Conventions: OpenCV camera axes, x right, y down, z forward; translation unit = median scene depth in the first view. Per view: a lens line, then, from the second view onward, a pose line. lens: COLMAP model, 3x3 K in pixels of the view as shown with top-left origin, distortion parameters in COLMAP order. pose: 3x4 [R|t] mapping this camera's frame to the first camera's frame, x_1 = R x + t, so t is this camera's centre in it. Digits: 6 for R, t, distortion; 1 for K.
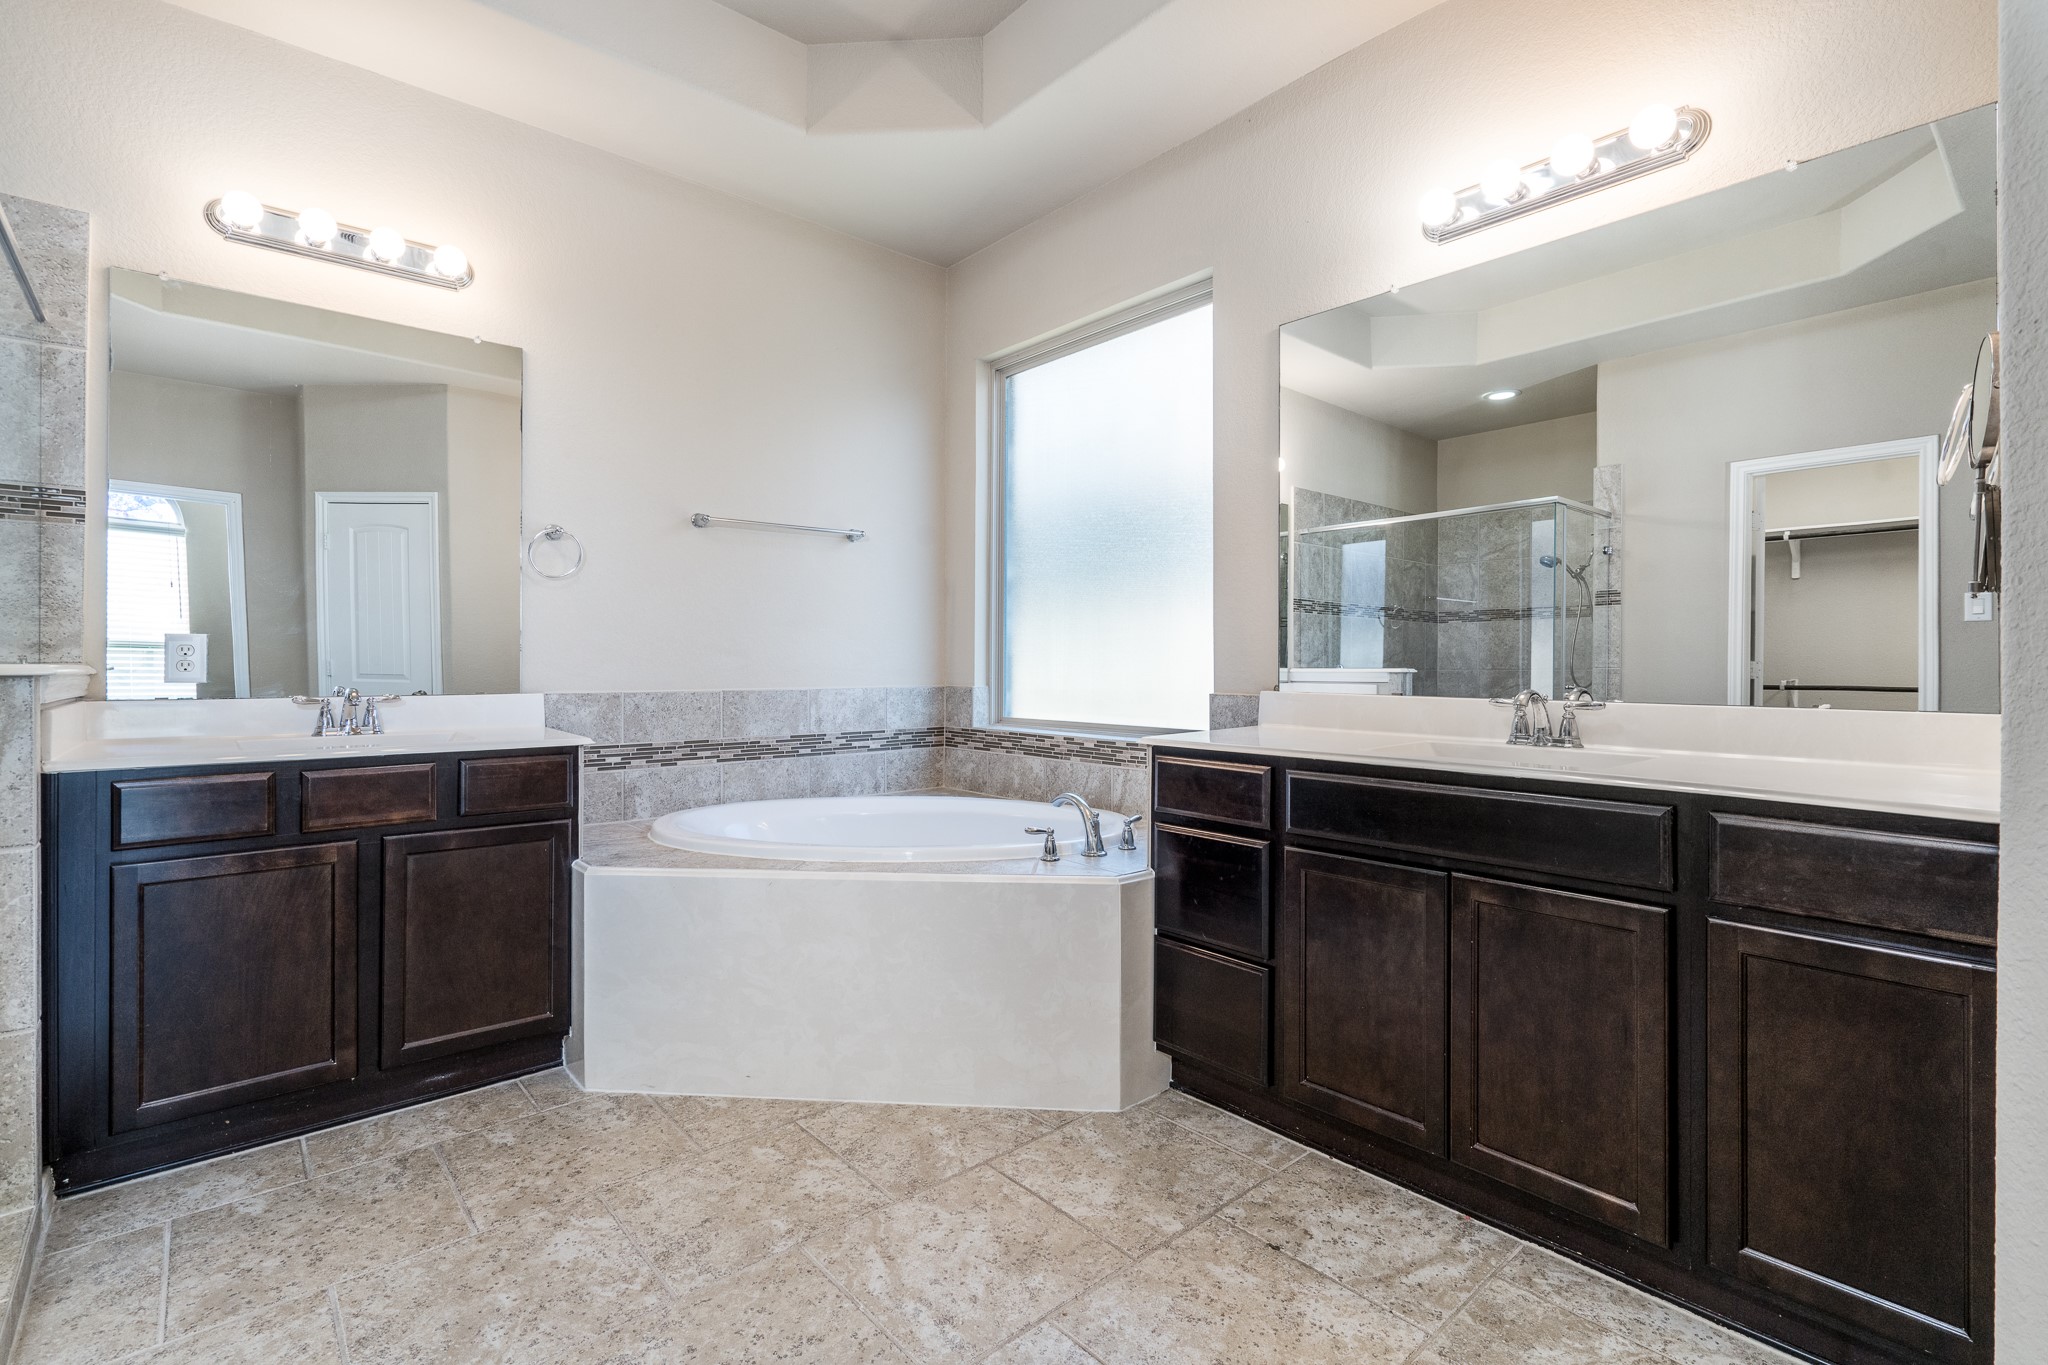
lens RADIAL K [[945.9, 0, 1026.2], [0, 945.9, 668.1], [0, 0, 1]] dist [0.004619, 0.000223]
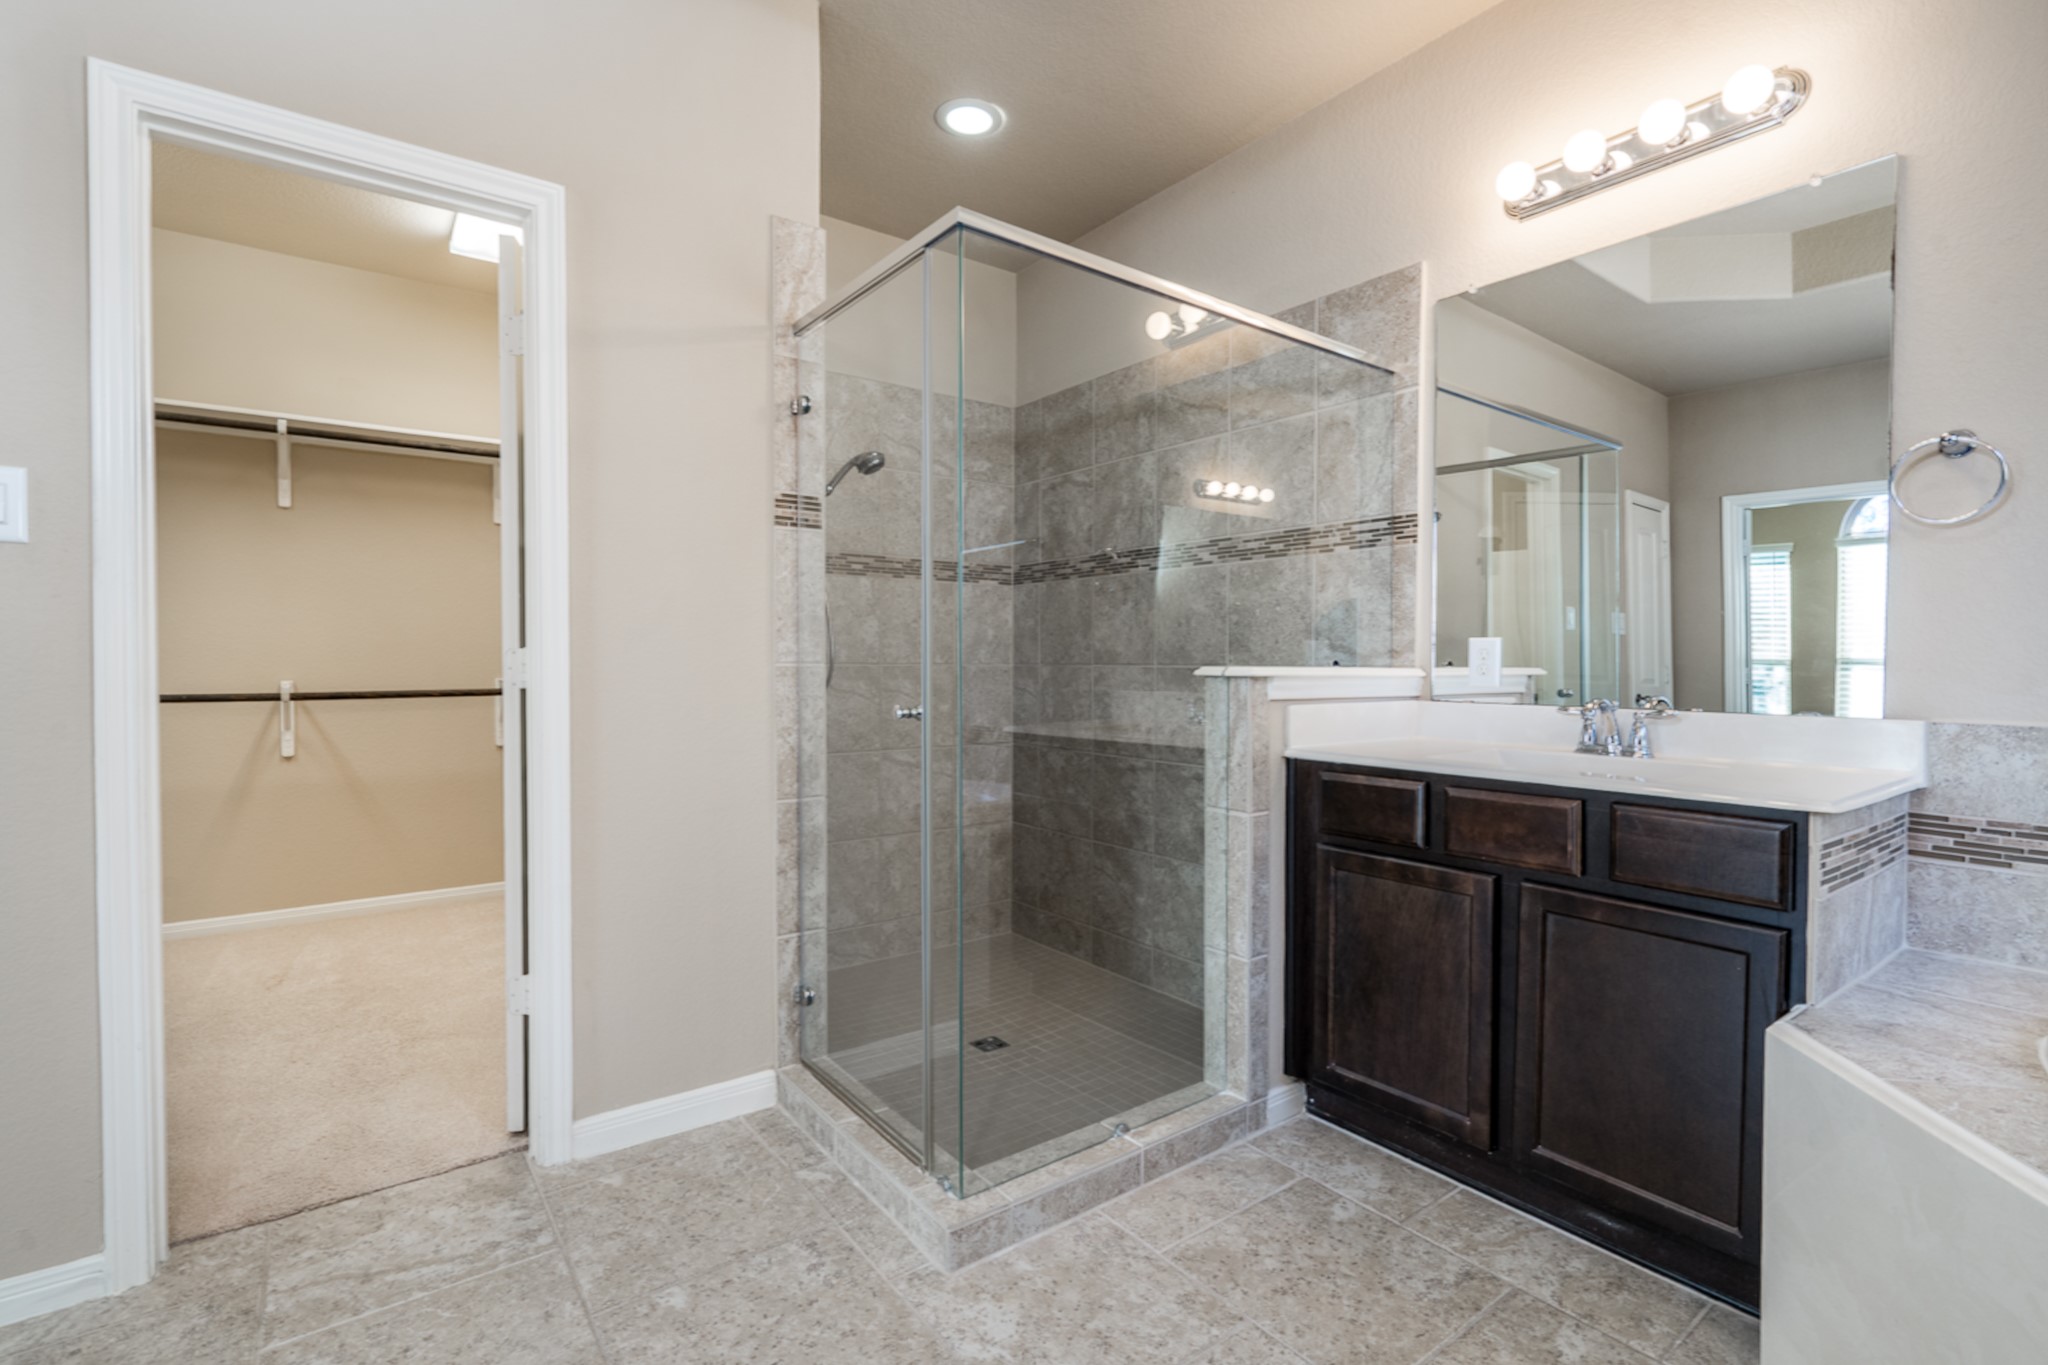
lens RADIAL K [[945.9, 0, 1026.9], [0, 945.9, 683.1], [0, 0, 1]] dist [0.004619, 0.000223]
pose [[-0.082424, 0.024216, -0.996303, 0.172933], [-0.006445, 0.999671, 0.024831, -0.010948], [0.996577, 0.008468, -0.082241, 0.657864]]
